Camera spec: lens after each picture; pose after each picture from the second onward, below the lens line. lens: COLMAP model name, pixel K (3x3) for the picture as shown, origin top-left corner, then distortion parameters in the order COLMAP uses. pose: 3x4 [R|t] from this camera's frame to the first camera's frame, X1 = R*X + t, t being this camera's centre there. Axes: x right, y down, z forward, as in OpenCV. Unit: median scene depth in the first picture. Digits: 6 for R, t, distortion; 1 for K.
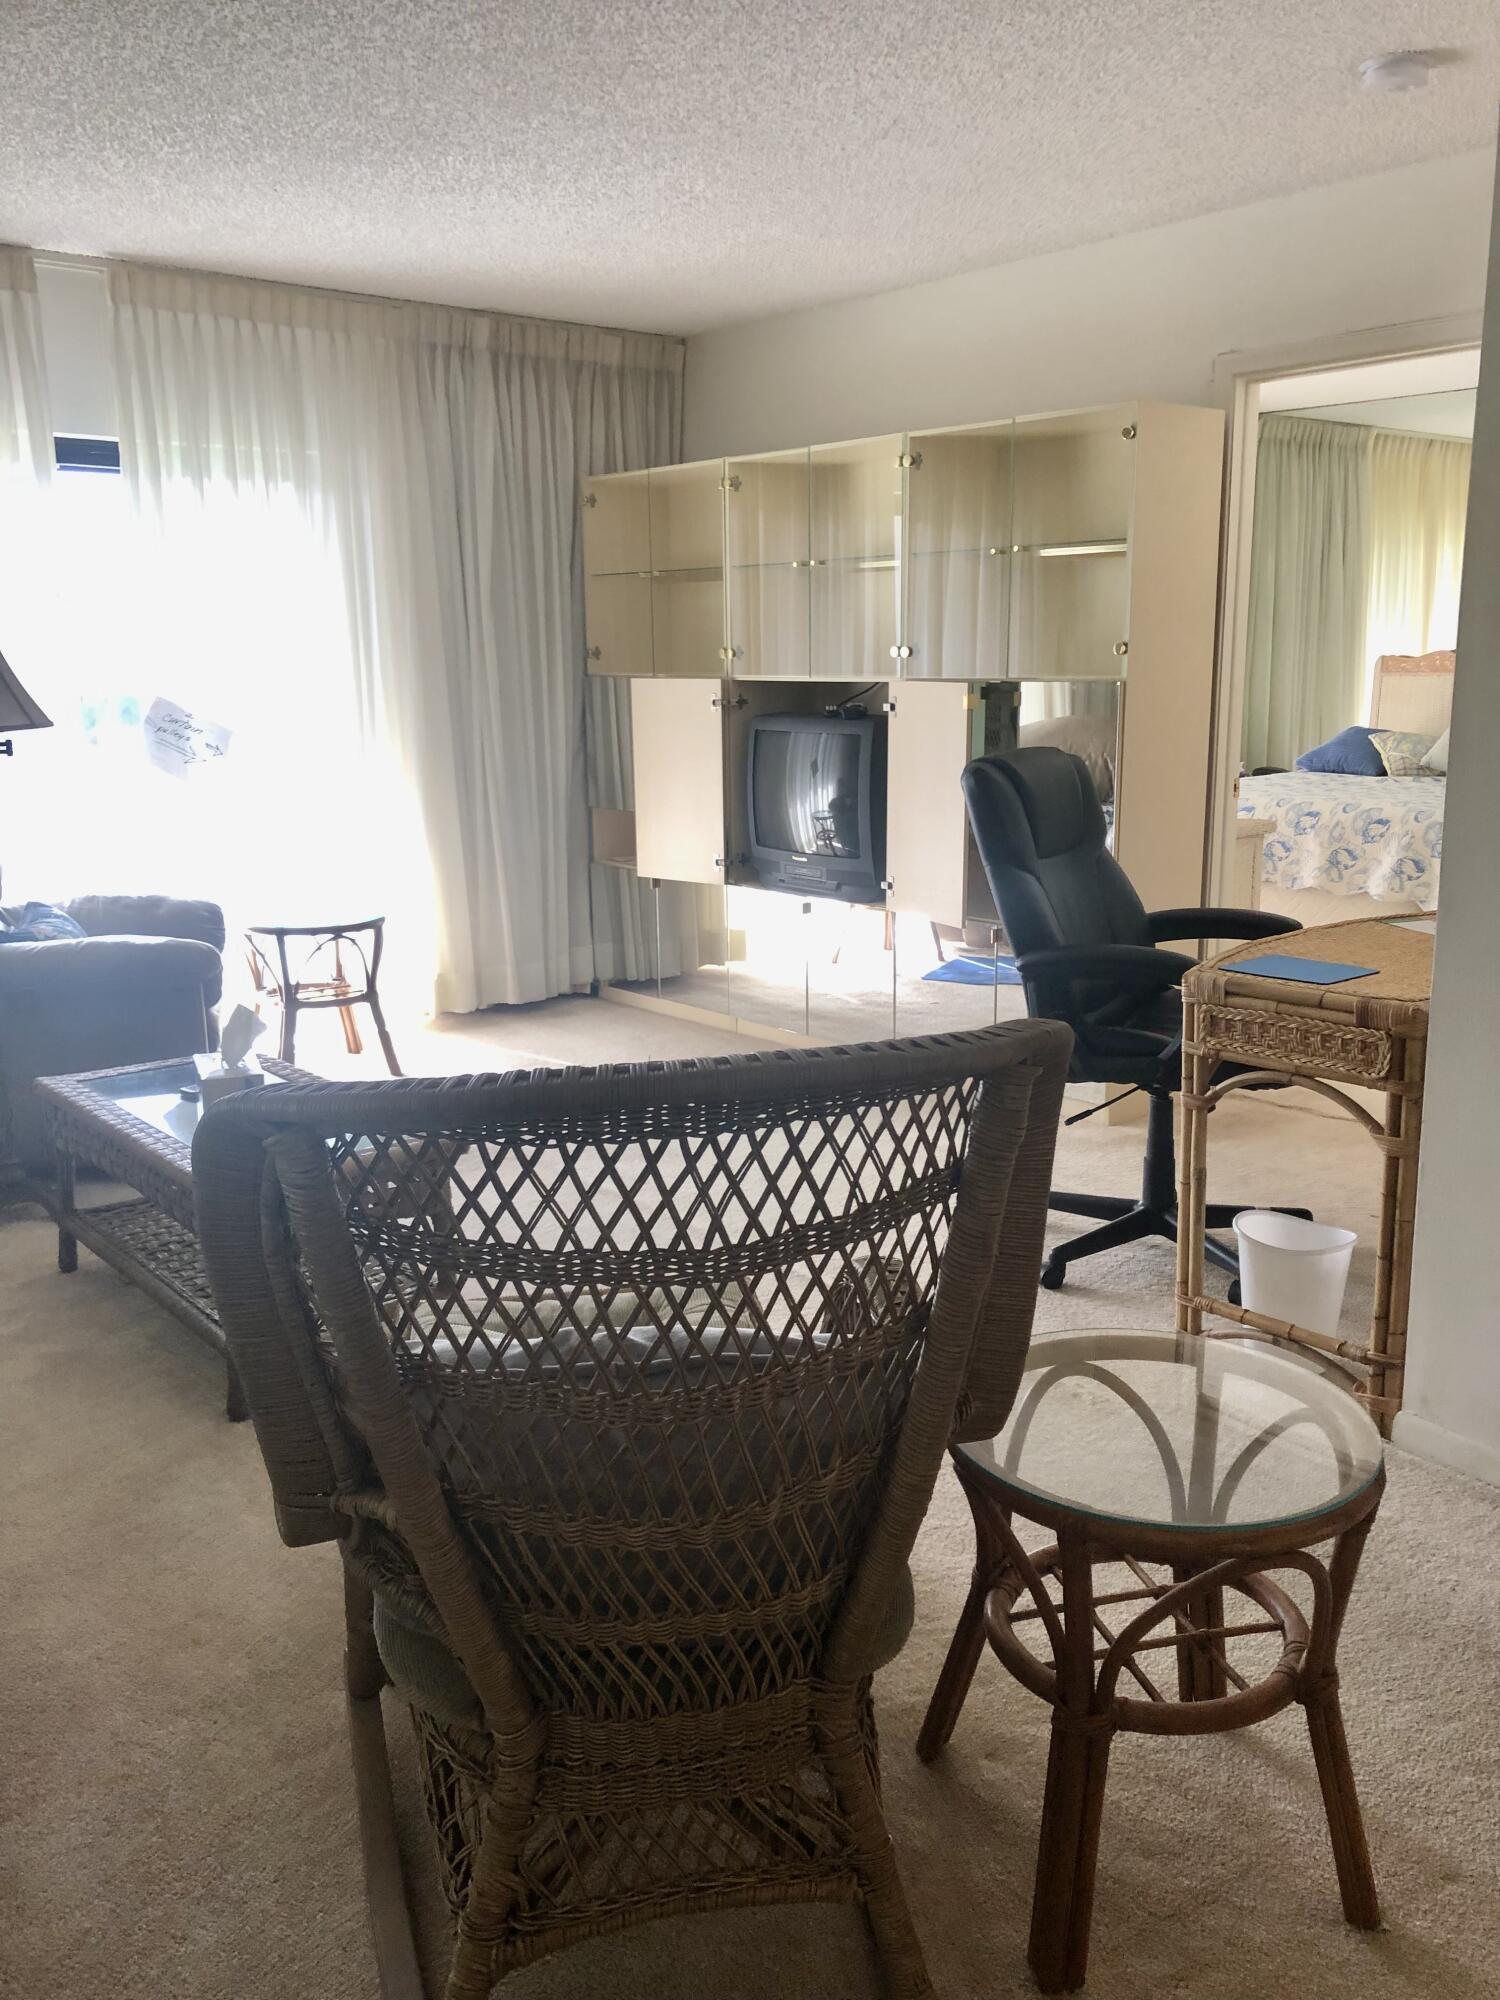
lens RADIAL K [[1659.5, 0, 772.3], [0, 1659.5, 1011.4], [0, 0, 1]] dist [0.027514, -0.030114]
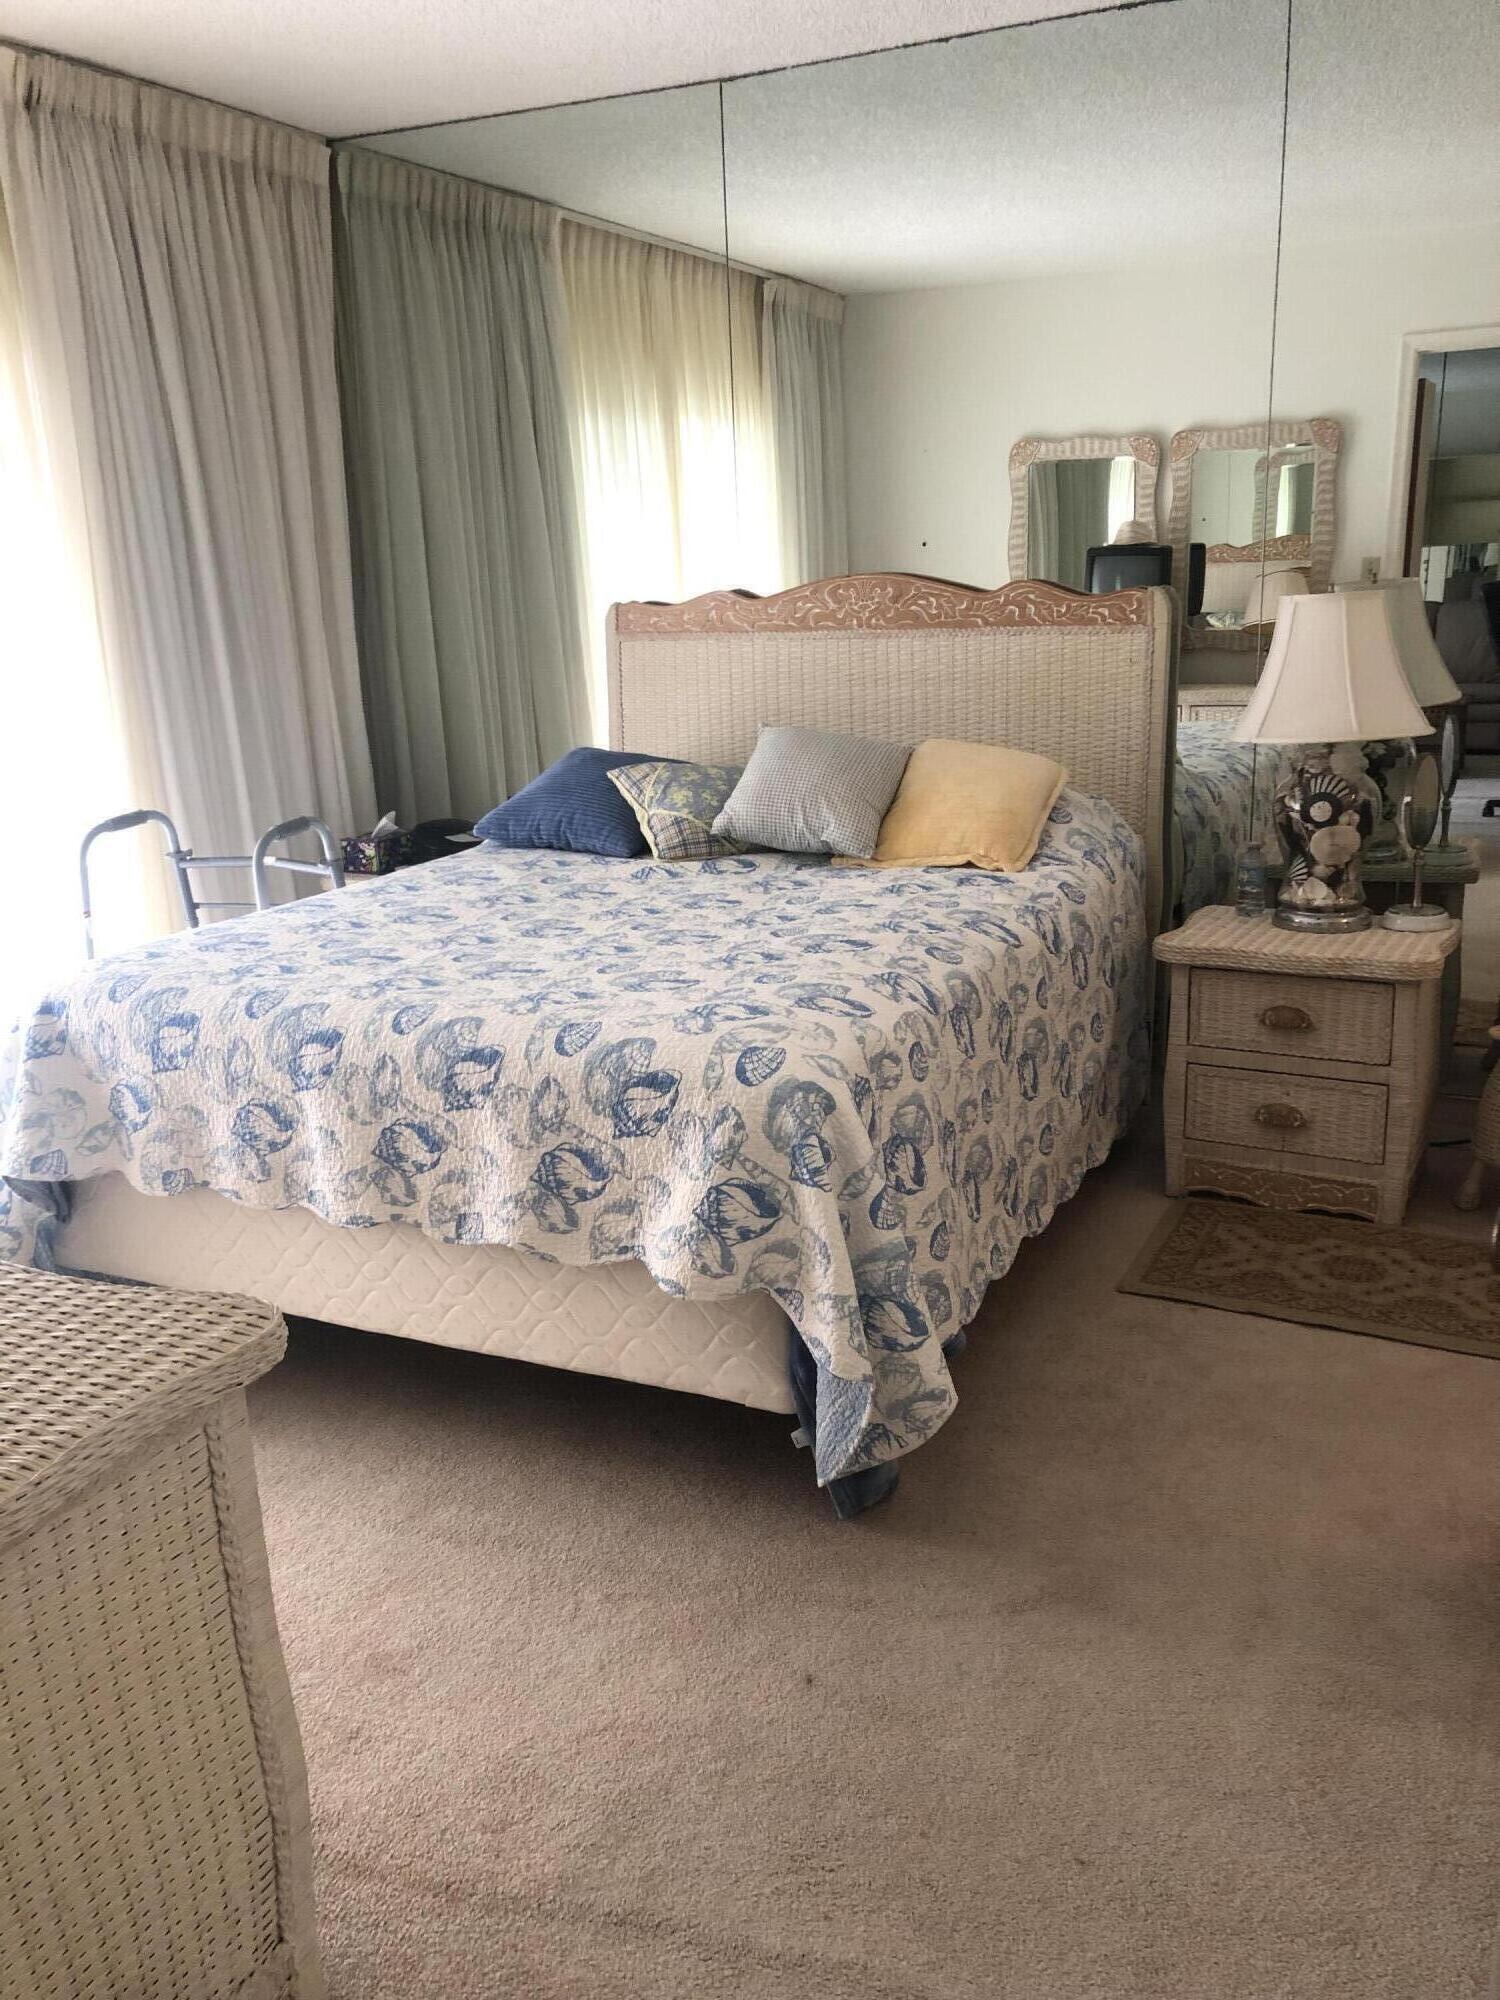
lens RADIAL K [[1659.5, 0, 748.0], [0, 1659.5, 1000.0], [0, 0, 1]] dist [0.027514, -0.030114]
pose [[0.915042, -0.128022, 0.382502, 0.237473], [0.113262, 0.991693, 0.060964, -0.147859], [-0.387129, -0.012461, 0.921941, 0.629659]]
